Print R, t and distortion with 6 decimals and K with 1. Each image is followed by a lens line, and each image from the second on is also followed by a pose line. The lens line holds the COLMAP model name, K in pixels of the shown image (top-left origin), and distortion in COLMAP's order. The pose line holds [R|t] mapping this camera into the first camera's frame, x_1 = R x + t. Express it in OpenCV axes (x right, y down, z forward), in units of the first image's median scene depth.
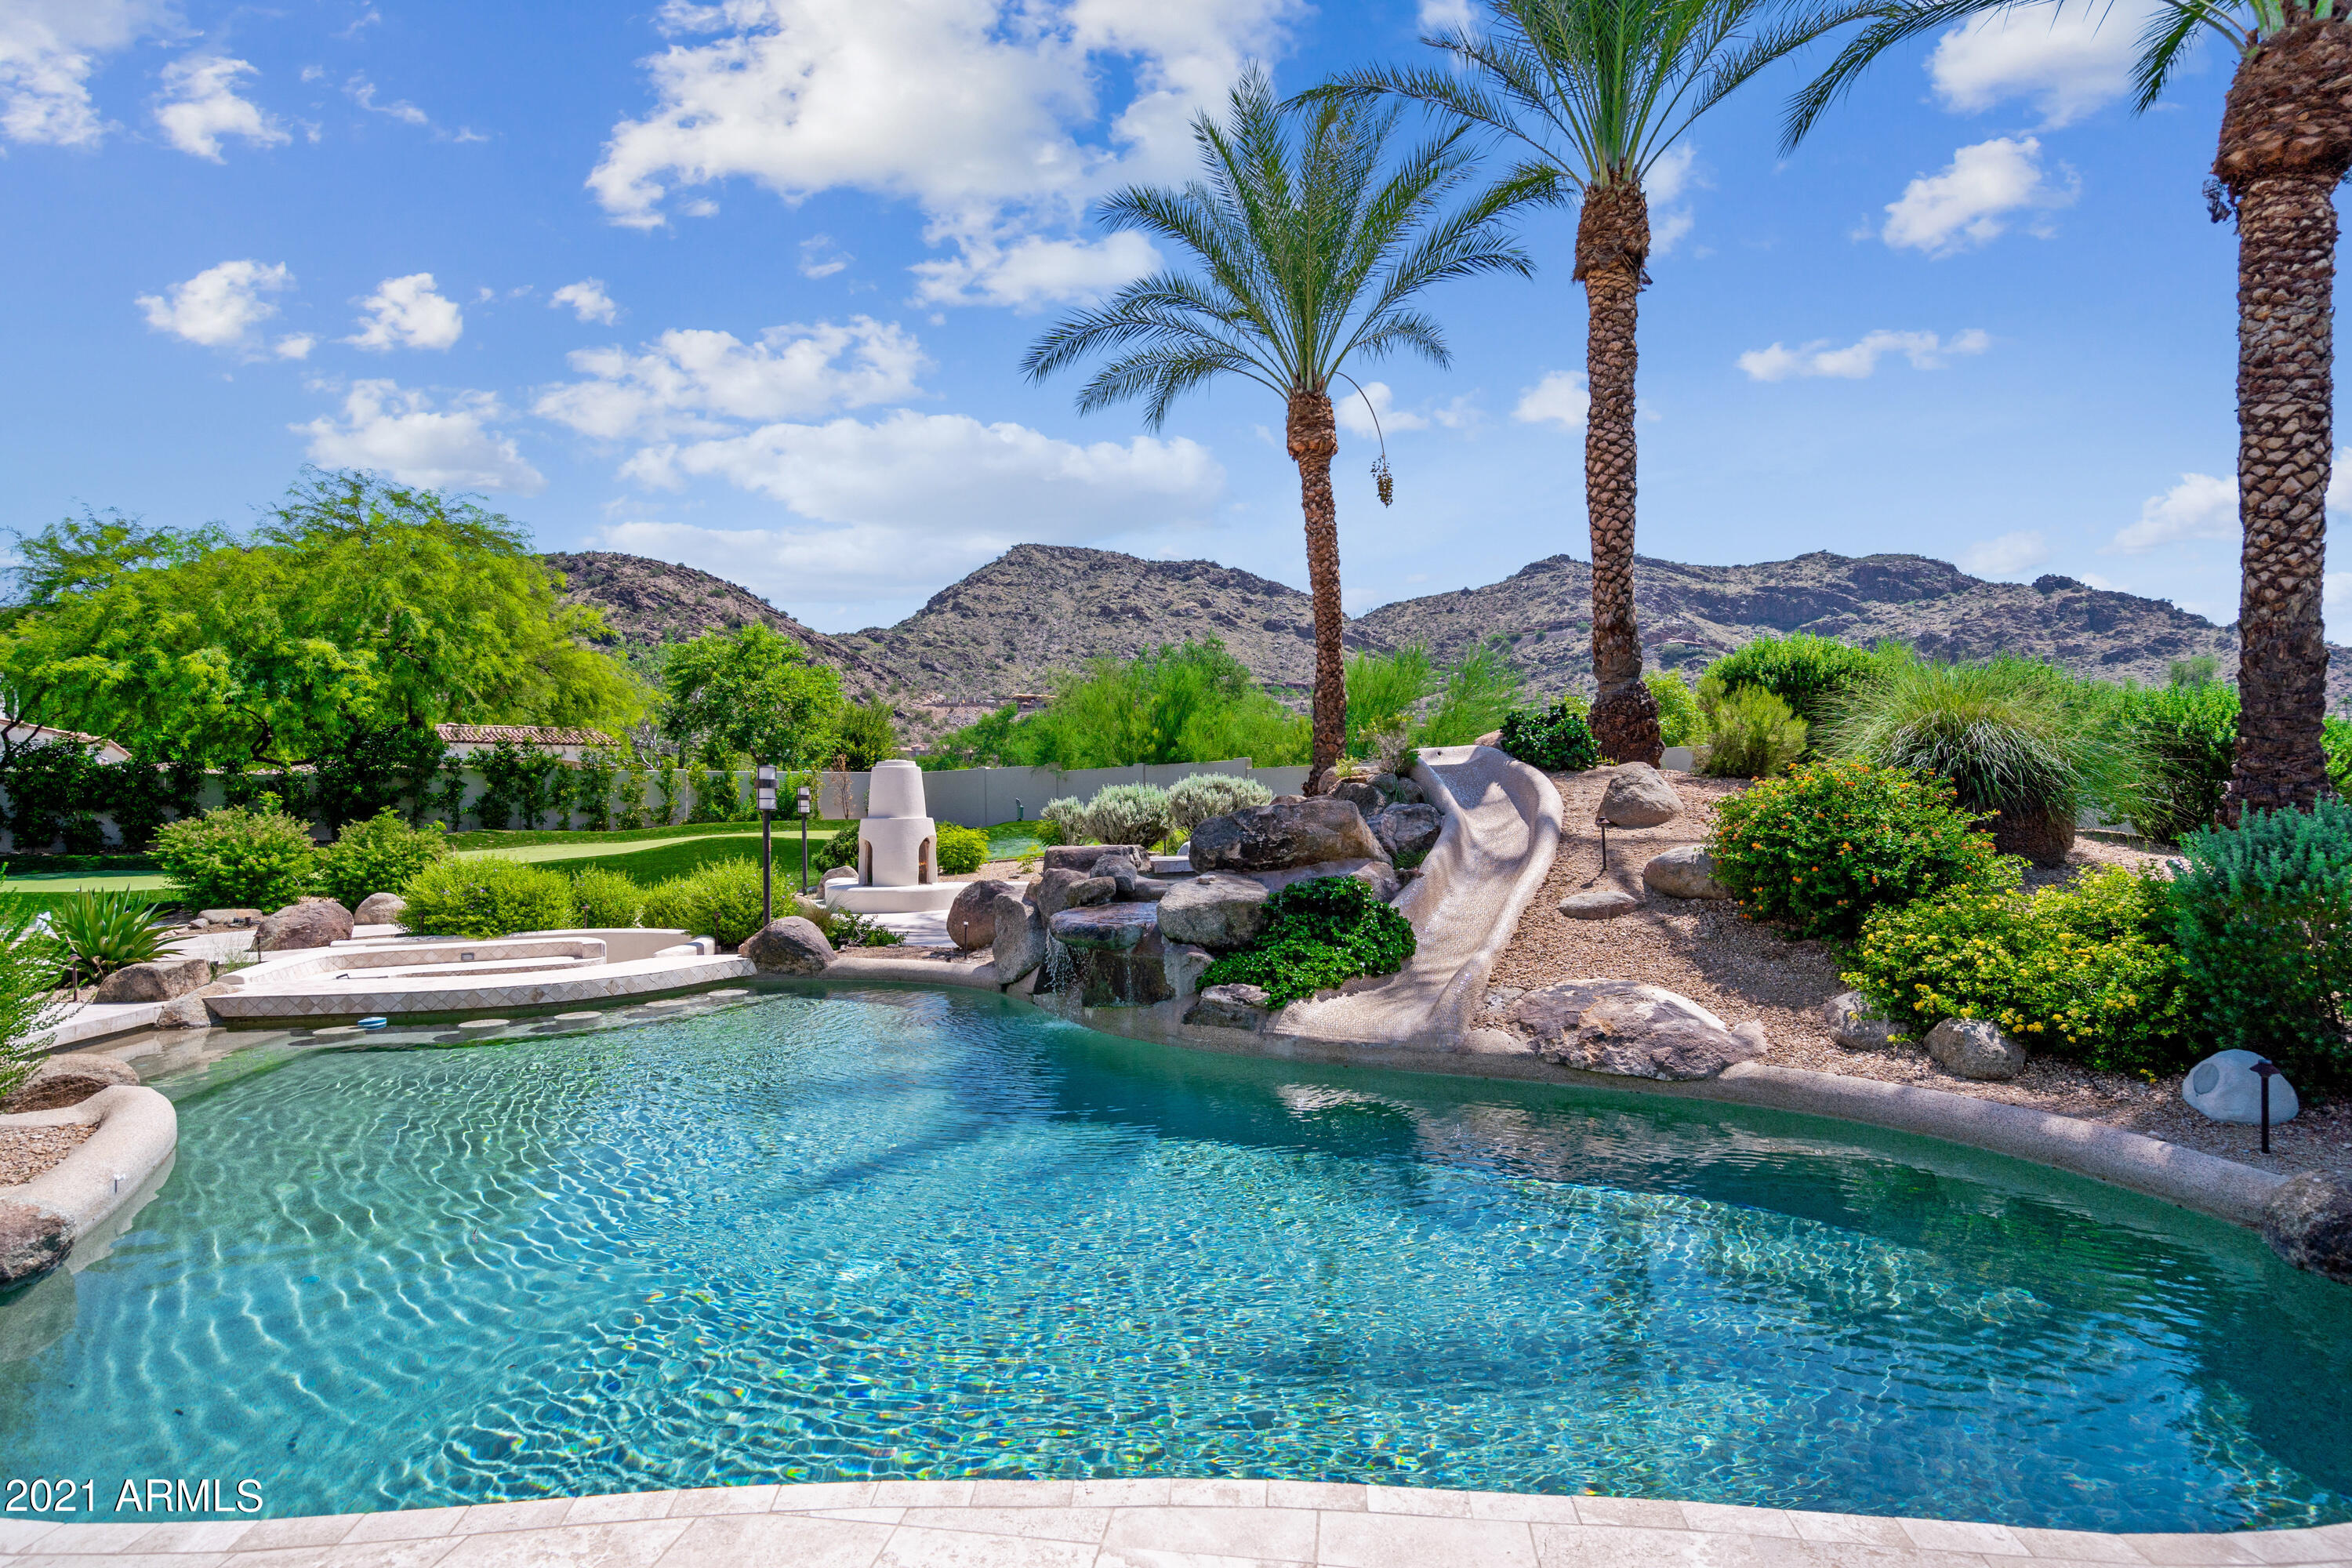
lens RADIAL K [[1198.8, 0, 1175.8], [0, 1198.8, 797.2], [0, 0, 1]] dist [0.005009, 0.003282]
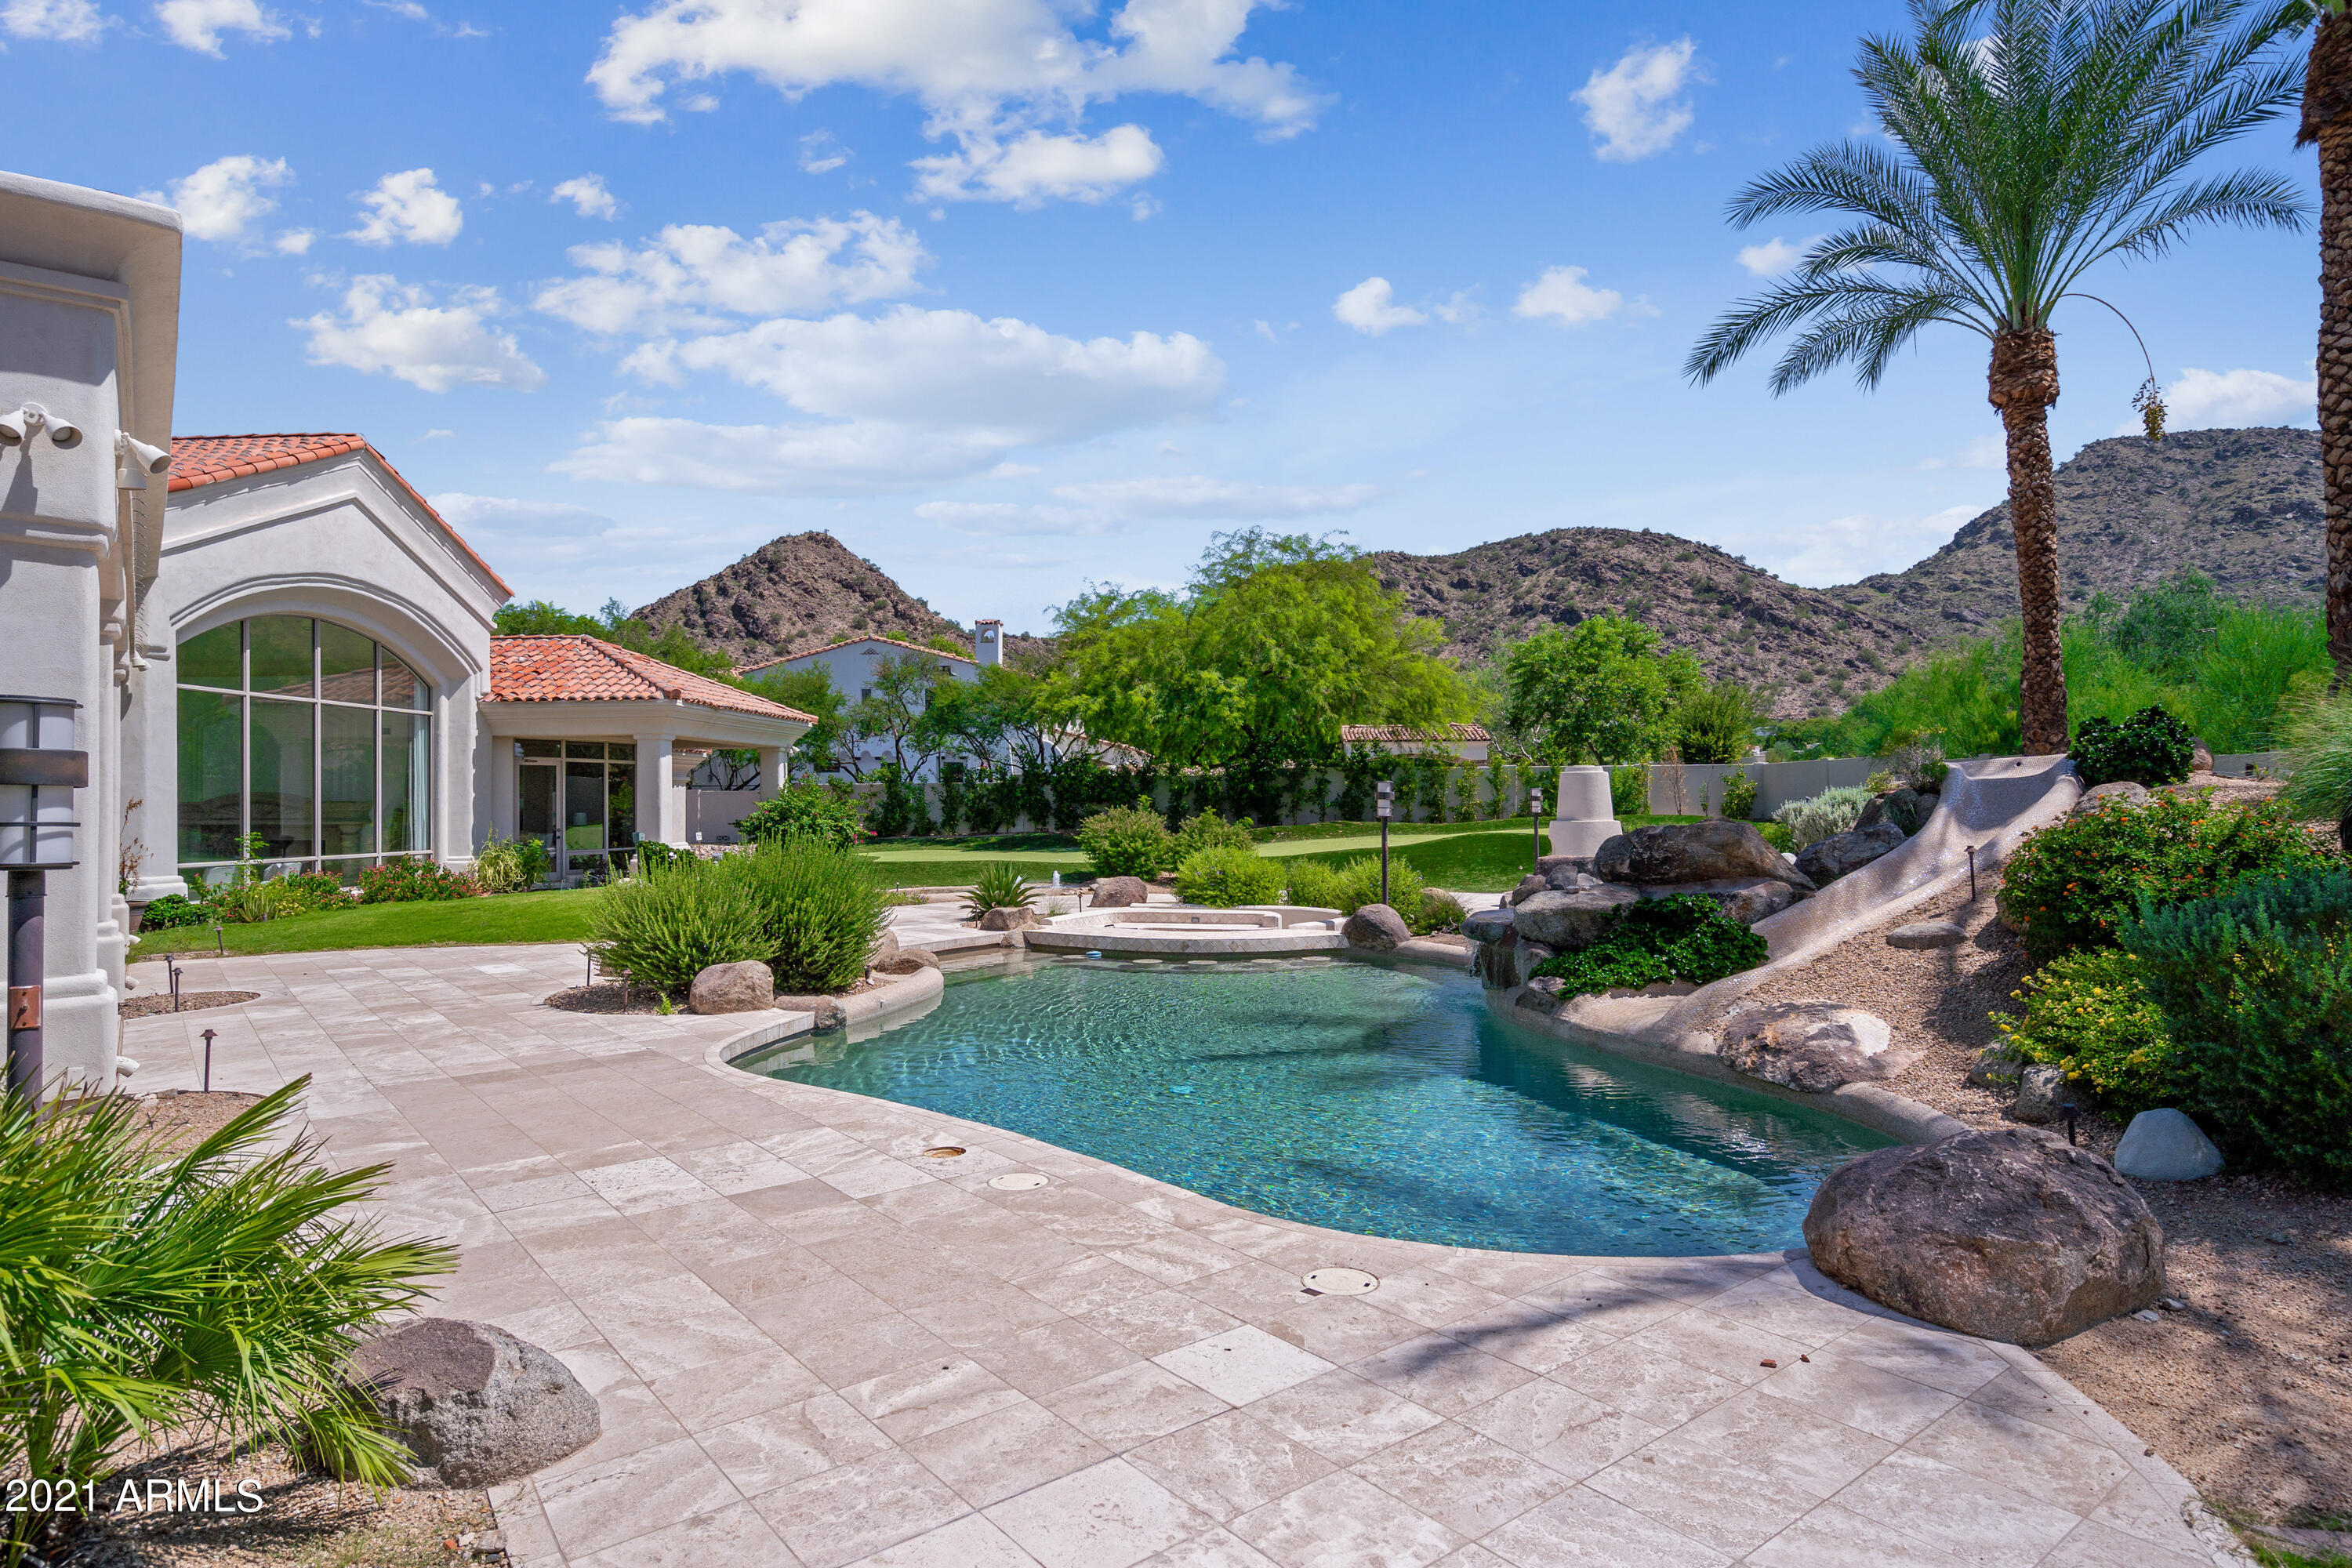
lens RADIAL K [[1324.7, 0, 1175.6], [0, 1324.7, 784.8], [0, 0, 1]] dist [0.009465, 0.002859]
pose [[0.742155, -0.002183, -0.670225, 0.212117], [0.003772, 0.999992, 0.000920, -0.012343], [0.670218, -0.003211, 0.742157, -0.074298]]
